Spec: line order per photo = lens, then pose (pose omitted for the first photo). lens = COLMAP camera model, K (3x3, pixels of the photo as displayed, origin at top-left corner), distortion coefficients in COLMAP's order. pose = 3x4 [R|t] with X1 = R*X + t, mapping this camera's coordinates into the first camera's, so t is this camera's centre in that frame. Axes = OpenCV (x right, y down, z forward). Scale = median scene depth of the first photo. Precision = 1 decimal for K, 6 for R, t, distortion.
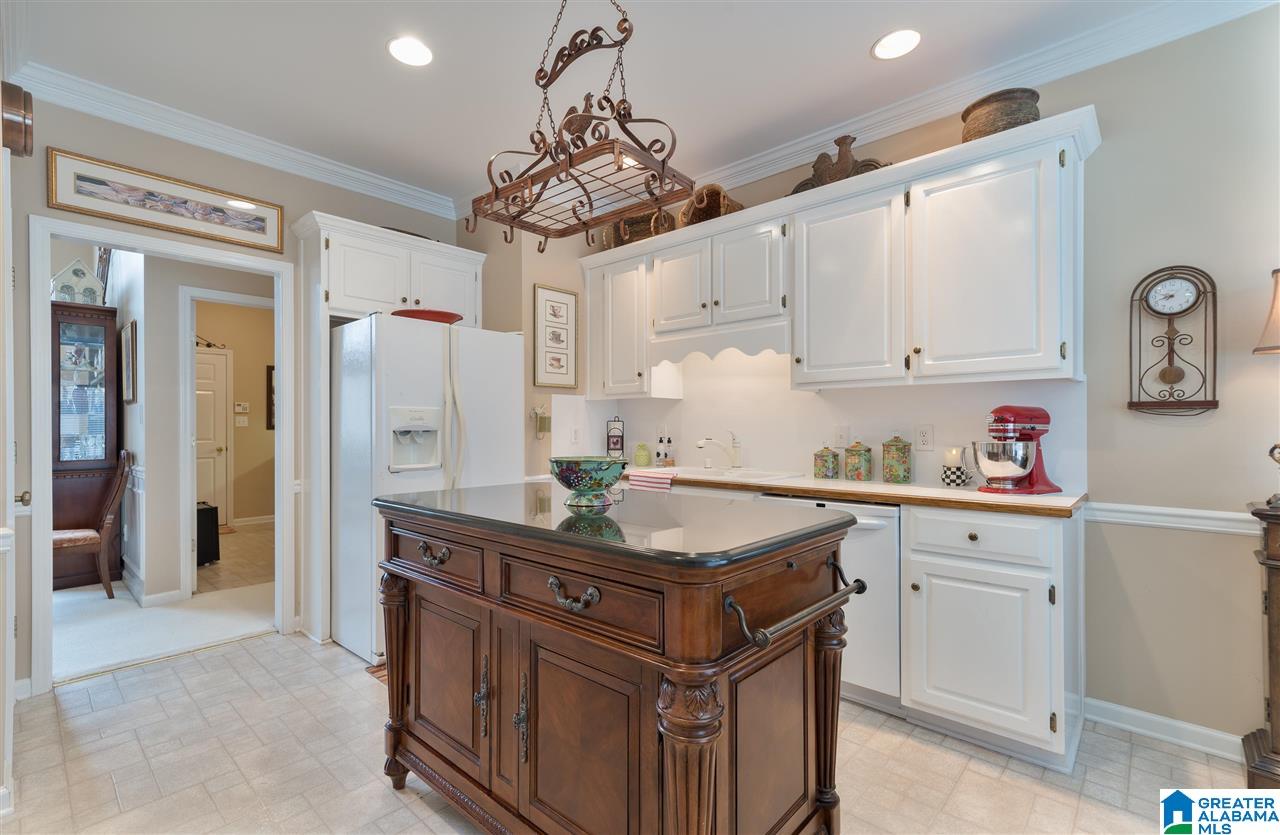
lens RADIAL K [[566.8, 0, 603.4], [0, 566.8, 425.1], [0, 0, 1]] dist [0.011888, 0.001862]
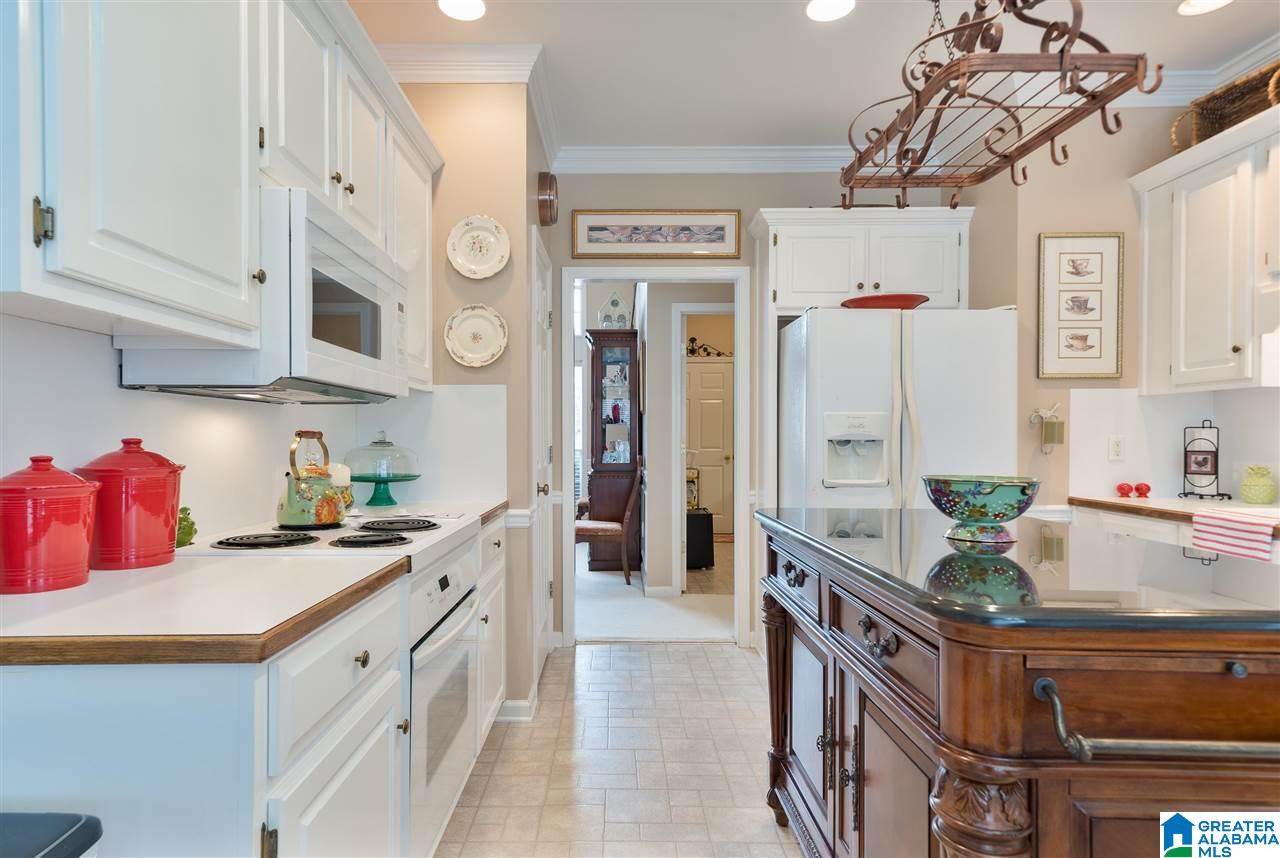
lens RADIAL K [[724.3, 0, 637.1], [0, 724.3, 436.0], [0, 0, 1]] dist [0.036232, 0.000163]
pose [[0.696939, 0.003460, -0.717122, 0.204356], [-0.001167, 0.999993, 0.003691, 0.000002], [0.717129, -0.001735, 0.696938, 0.002432]]
